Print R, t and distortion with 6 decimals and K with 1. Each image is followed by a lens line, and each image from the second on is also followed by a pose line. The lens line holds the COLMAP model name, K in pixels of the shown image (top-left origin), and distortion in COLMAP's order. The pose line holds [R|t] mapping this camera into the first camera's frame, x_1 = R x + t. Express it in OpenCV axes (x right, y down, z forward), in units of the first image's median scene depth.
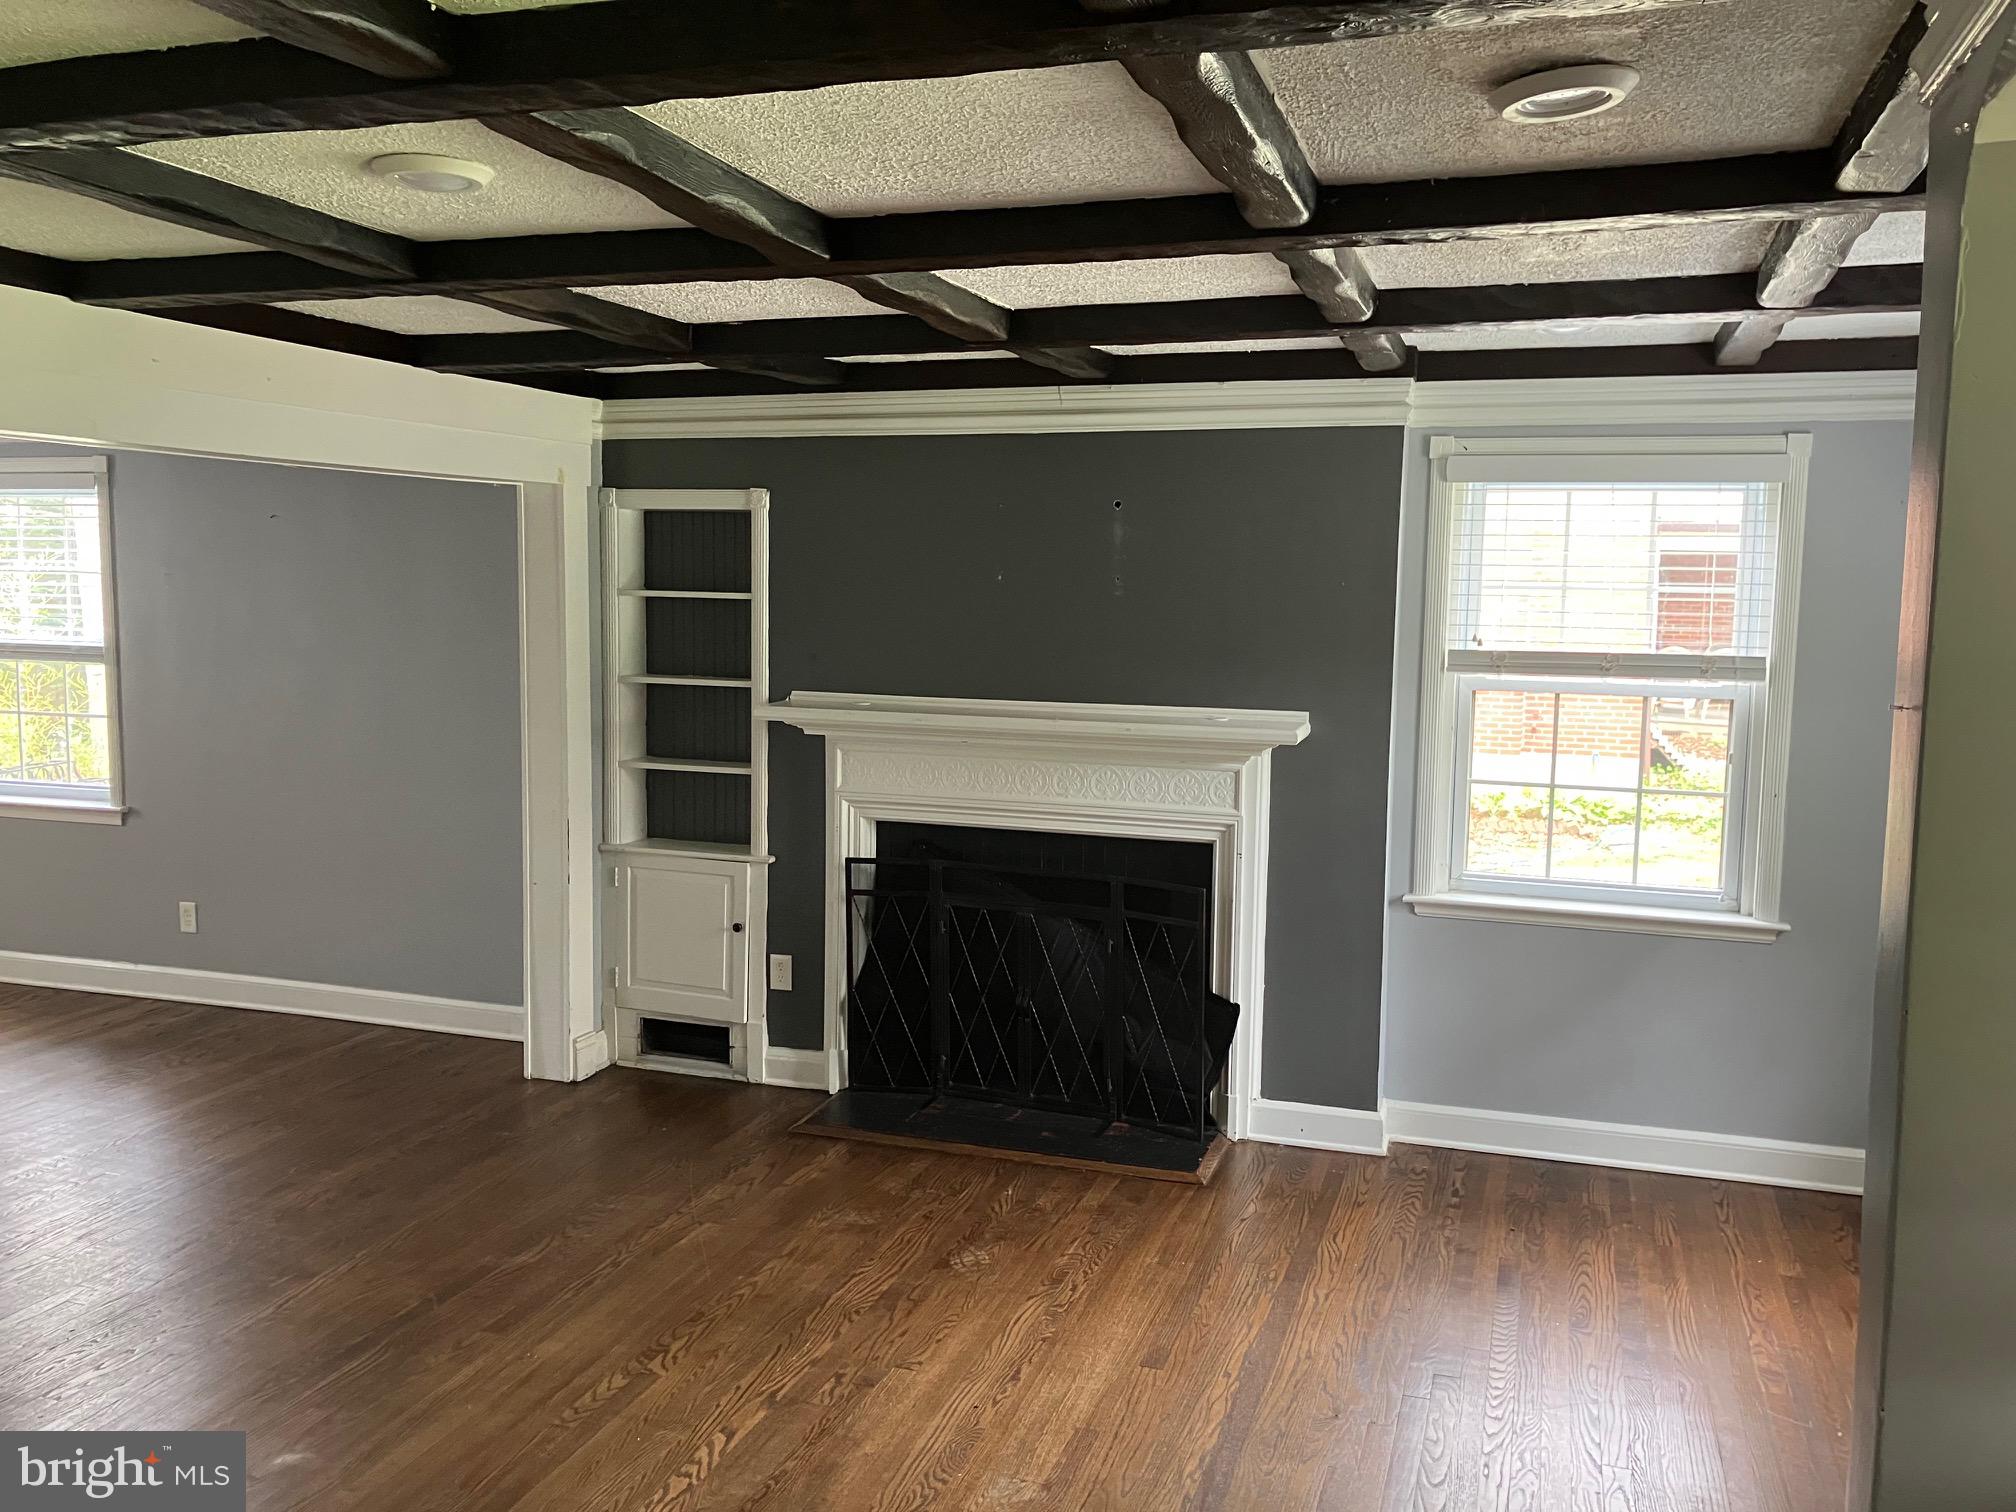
lens RADIAL K [[1695.8, 0, 1005.8], [0, 1695.8, 752.6], [0, 0, 1]] dist [-0.008168, 0.011250]
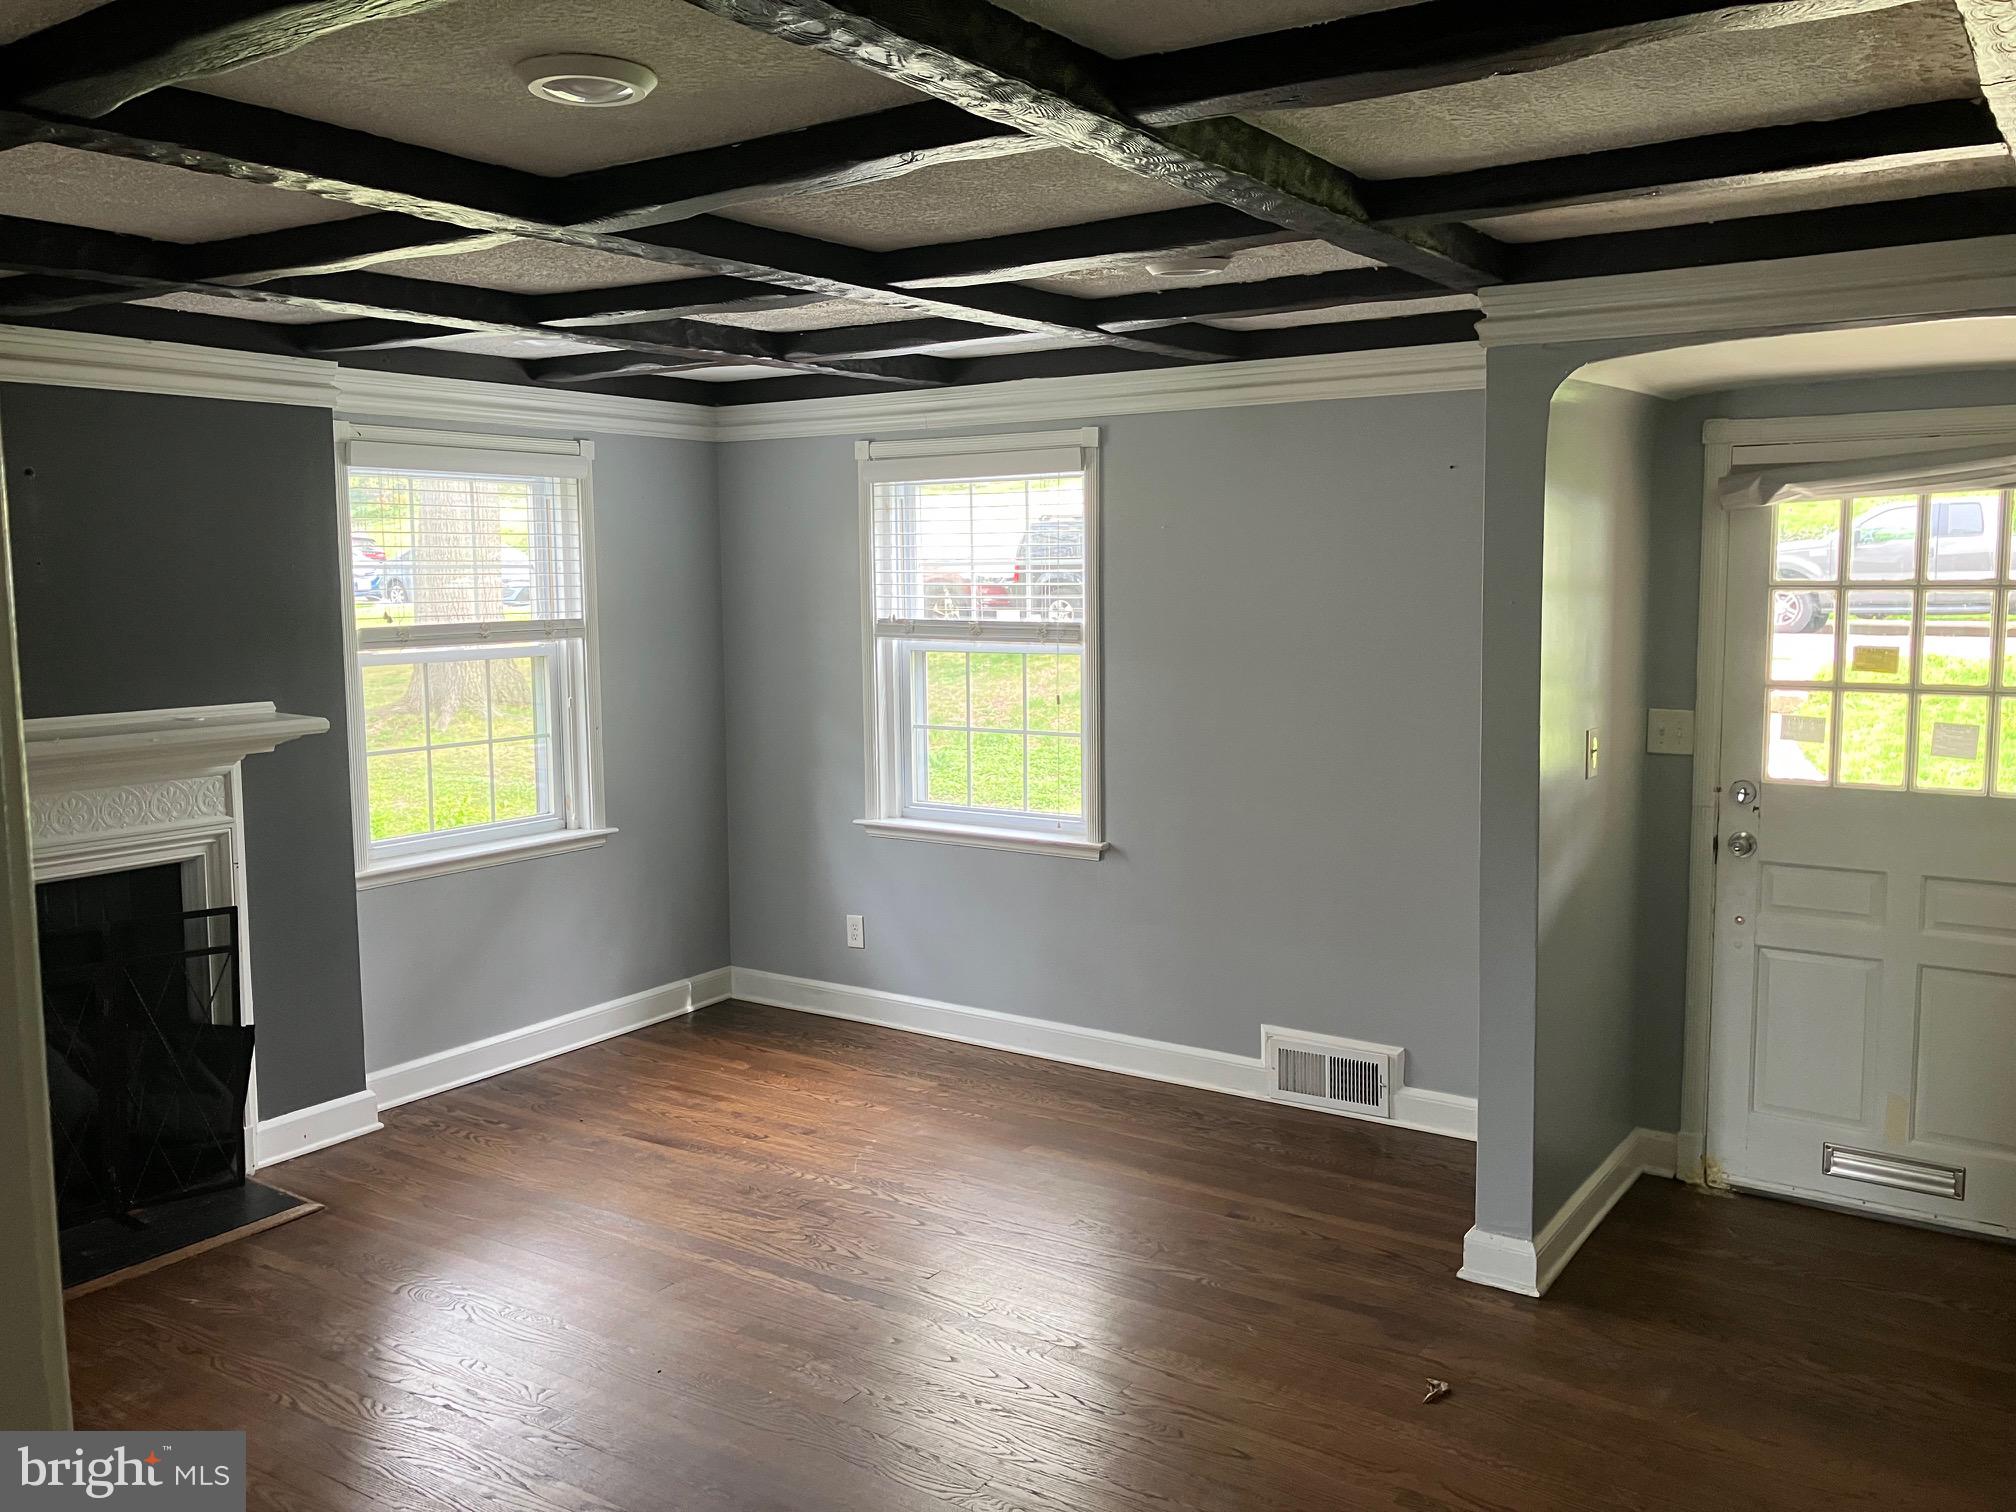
lens RADIAL K [[1695.8, 0, 990.7], [0, 1695.8, 746.4], [0, 0, 1]] dist [-0.008168, 0.011250]
pose [[0.244188, -0.118158, 0.962502, -0.660203], [0.111571, 0.989381, 0.093152, -0.043952], [-0.963288, 0.084641, 0.254778, 0.382356]]
